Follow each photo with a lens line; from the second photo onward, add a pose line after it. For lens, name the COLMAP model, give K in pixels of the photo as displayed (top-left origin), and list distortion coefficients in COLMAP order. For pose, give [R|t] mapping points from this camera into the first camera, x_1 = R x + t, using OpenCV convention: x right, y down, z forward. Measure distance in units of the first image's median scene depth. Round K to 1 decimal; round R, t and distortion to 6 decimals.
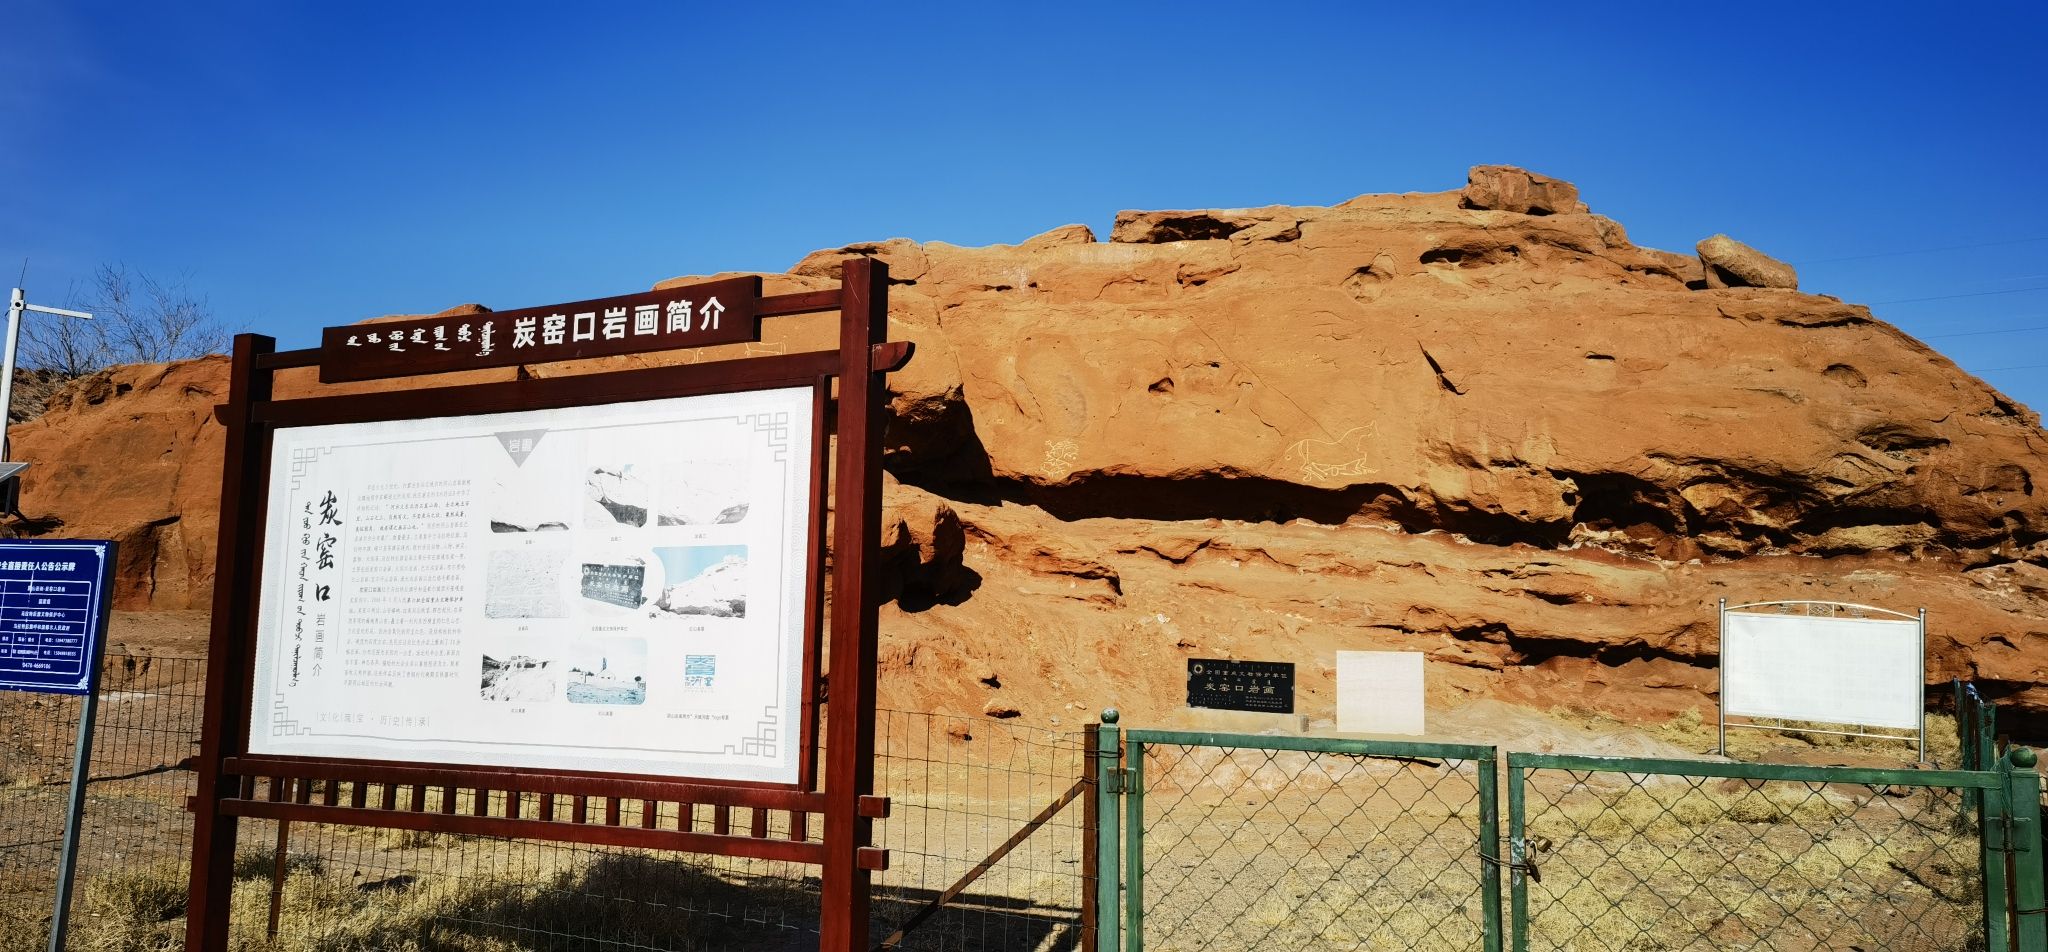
lens RADIAL K [[1597.0, 0, 1024.0], [0, 1597.0, 476.0], [0, 0, 1]] dist [0.076206, 0.000830]
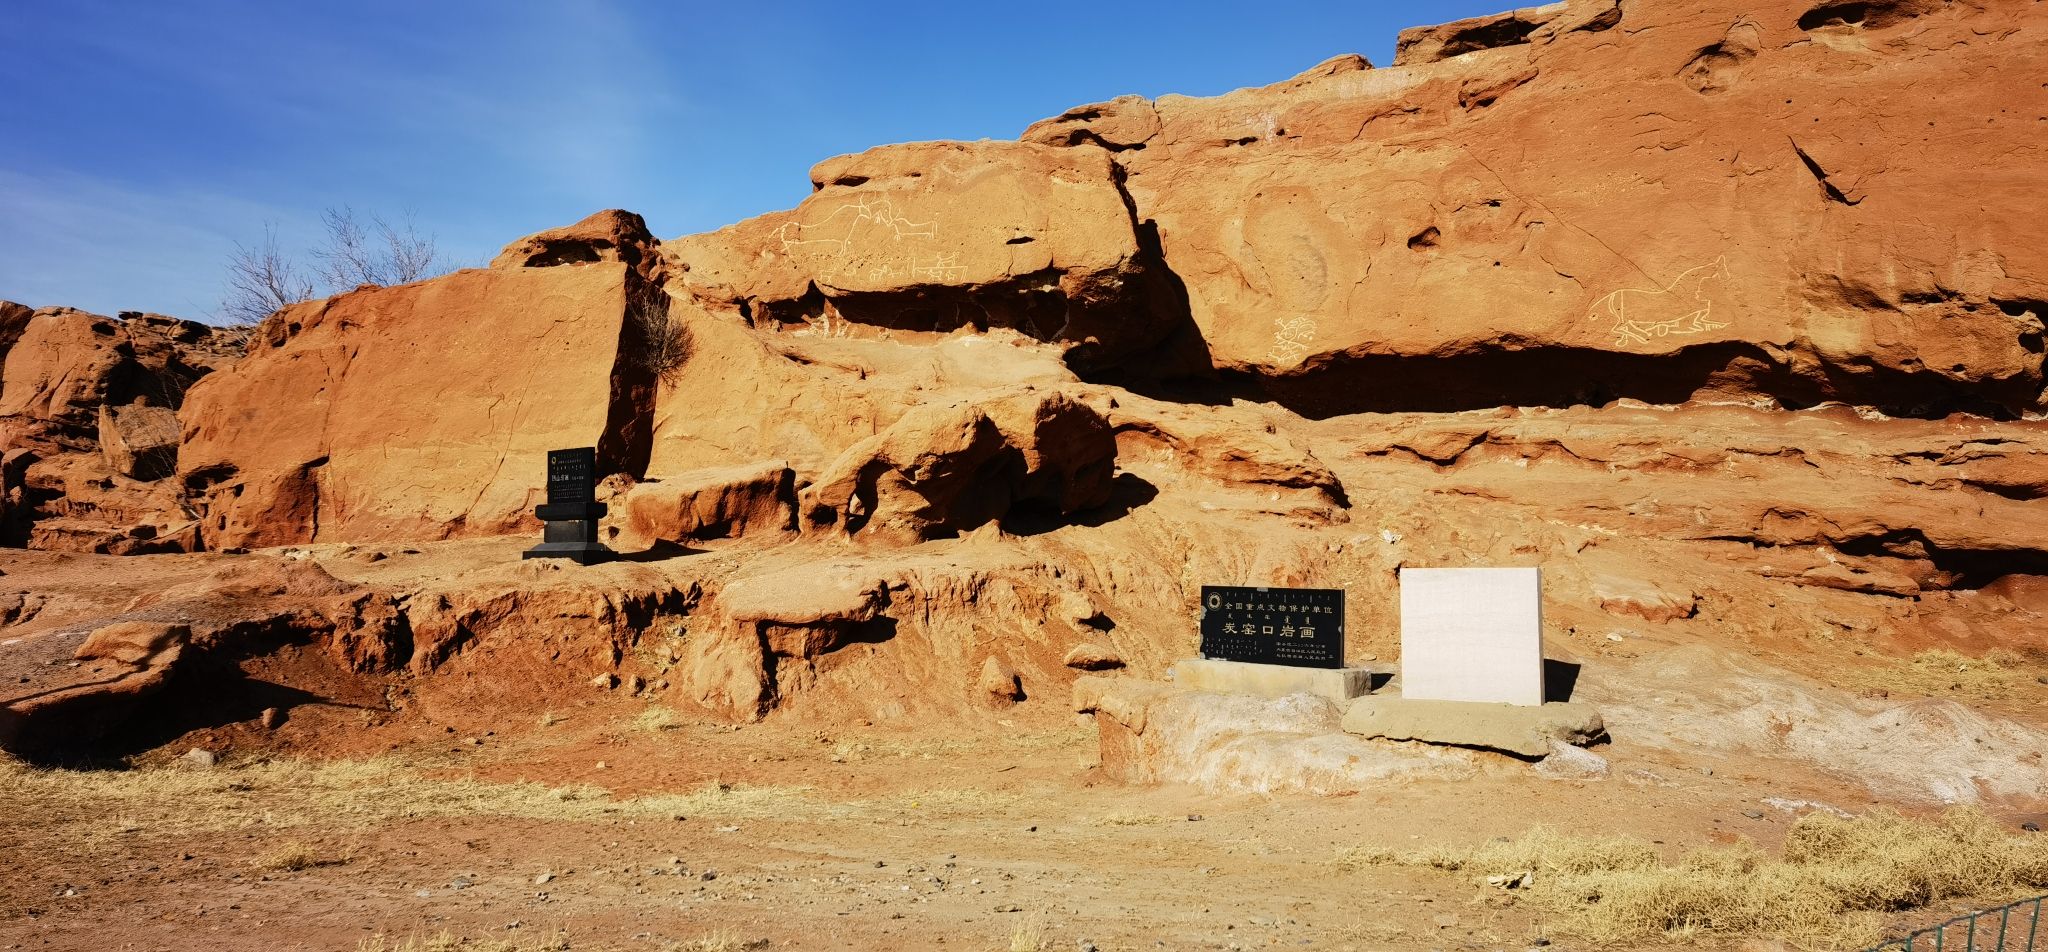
lens RADIAL K [[1578.1, 0, 1024.0], [0, 1578.1, 476.0], [0, 0, 1]] dist [0.113167, -0.110931]
pose [[0.948786, -0.040773, -0.313278, 0.146272], [0.052221, 0.998236, 0.028236, 0.028358], [0.311574, -0.043149, 0.949242, 0.219023]]
